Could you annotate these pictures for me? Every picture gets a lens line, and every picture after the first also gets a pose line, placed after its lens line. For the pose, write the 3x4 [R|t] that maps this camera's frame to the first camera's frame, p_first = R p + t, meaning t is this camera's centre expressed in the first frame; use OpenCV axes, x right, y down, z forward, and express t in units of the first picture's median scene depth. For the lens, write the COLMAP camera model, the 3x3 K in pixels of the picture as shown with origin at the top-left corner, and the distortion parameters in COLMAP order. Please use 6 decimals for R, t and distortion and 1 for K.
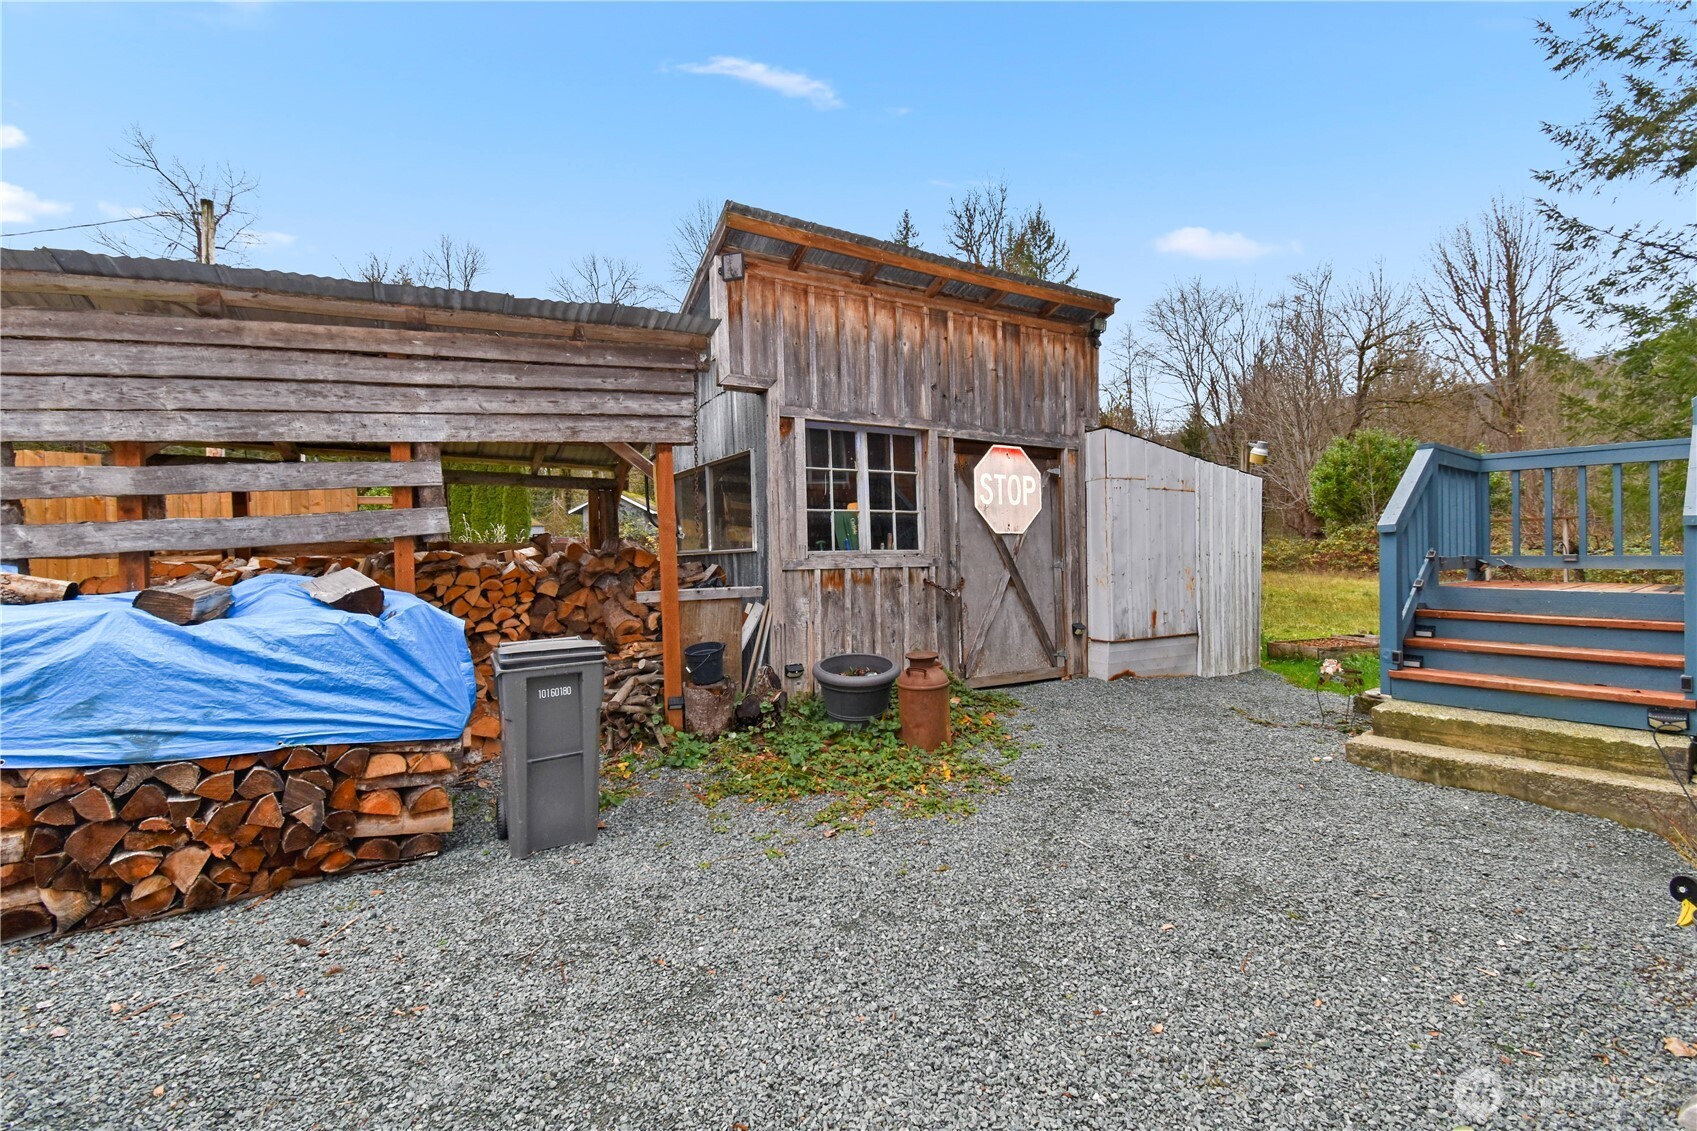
lens RADIAL K [[728.4, 0, 846.9], [0, 728.4, 559.4], [0, 0, 1]] dist [0.077046, -0.040221]
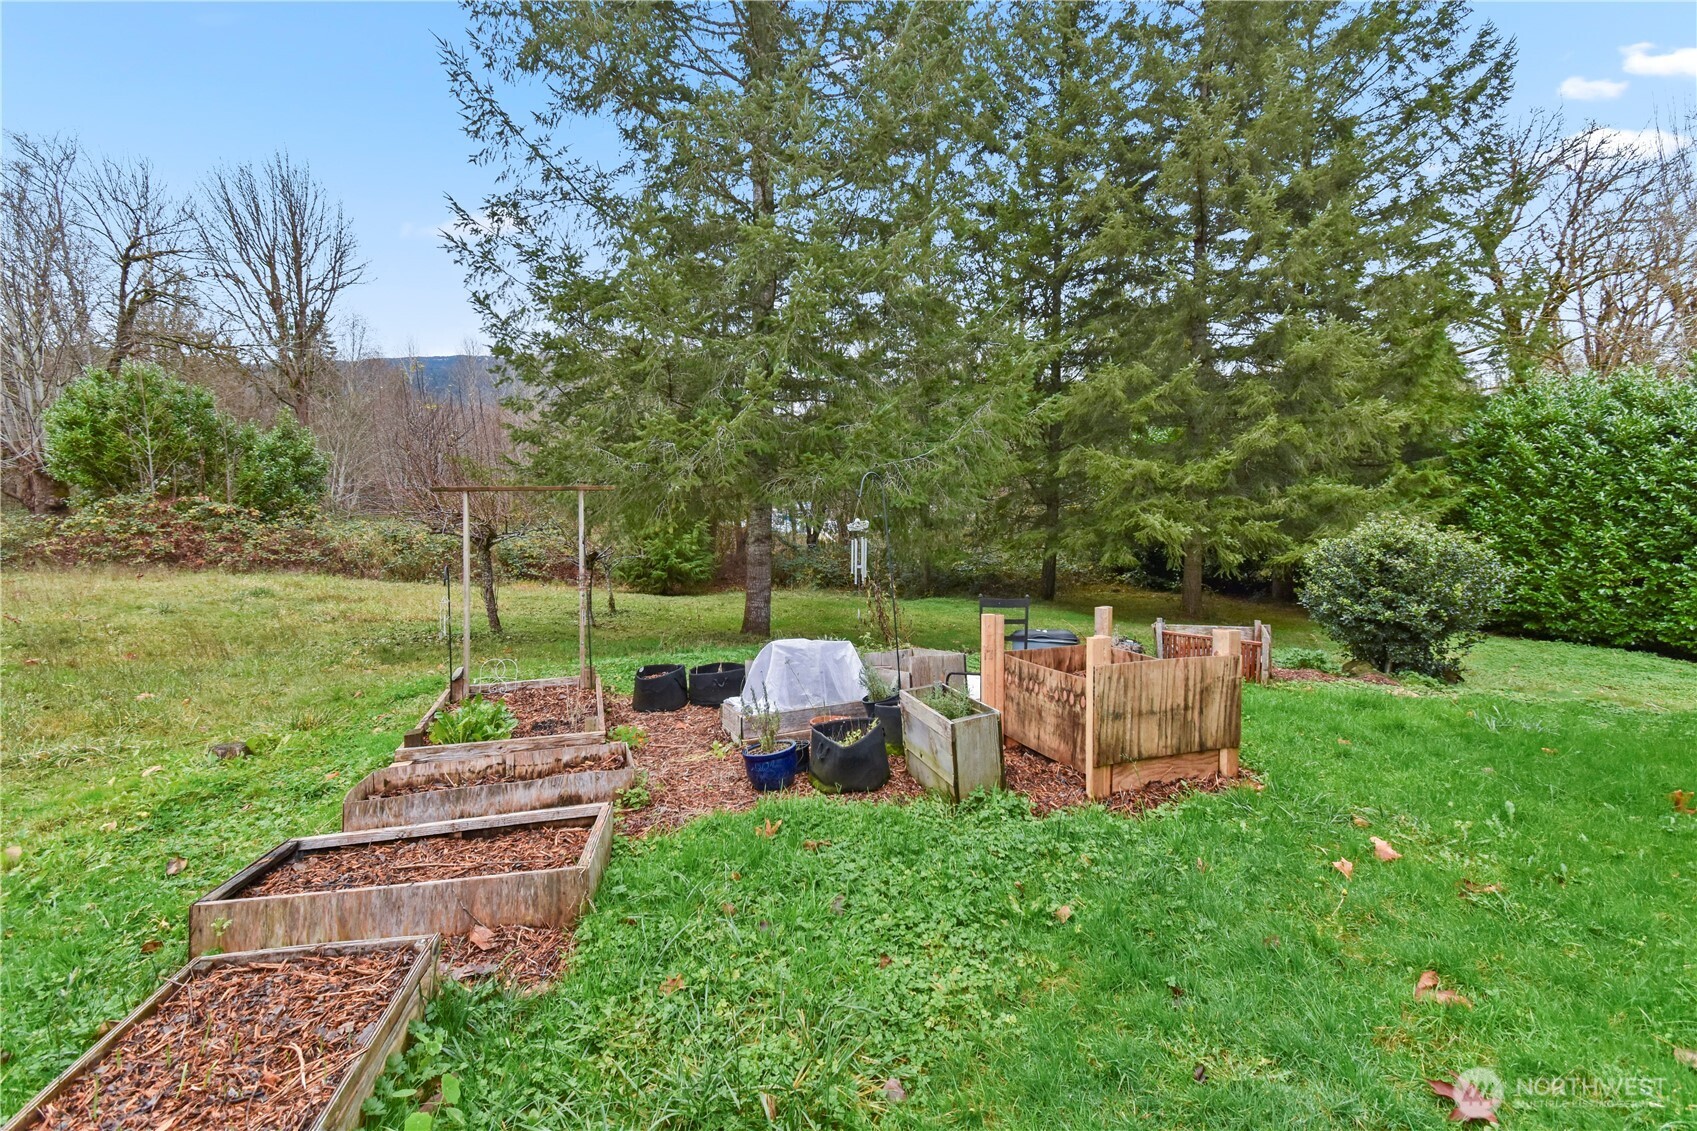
lens RADIAL K [[750.7, 0, 854.7], [0, 750.7, 527.3], [0, 0, 1]] dist [0.032209, -0.018548]
pose [[0.194546, 0.004995, 0.980881, 0.093988], [0.009086, 0.999935, -0.006894, -0.004402], [-0.980851, 0.010253, 0.194488, 0.155119]]
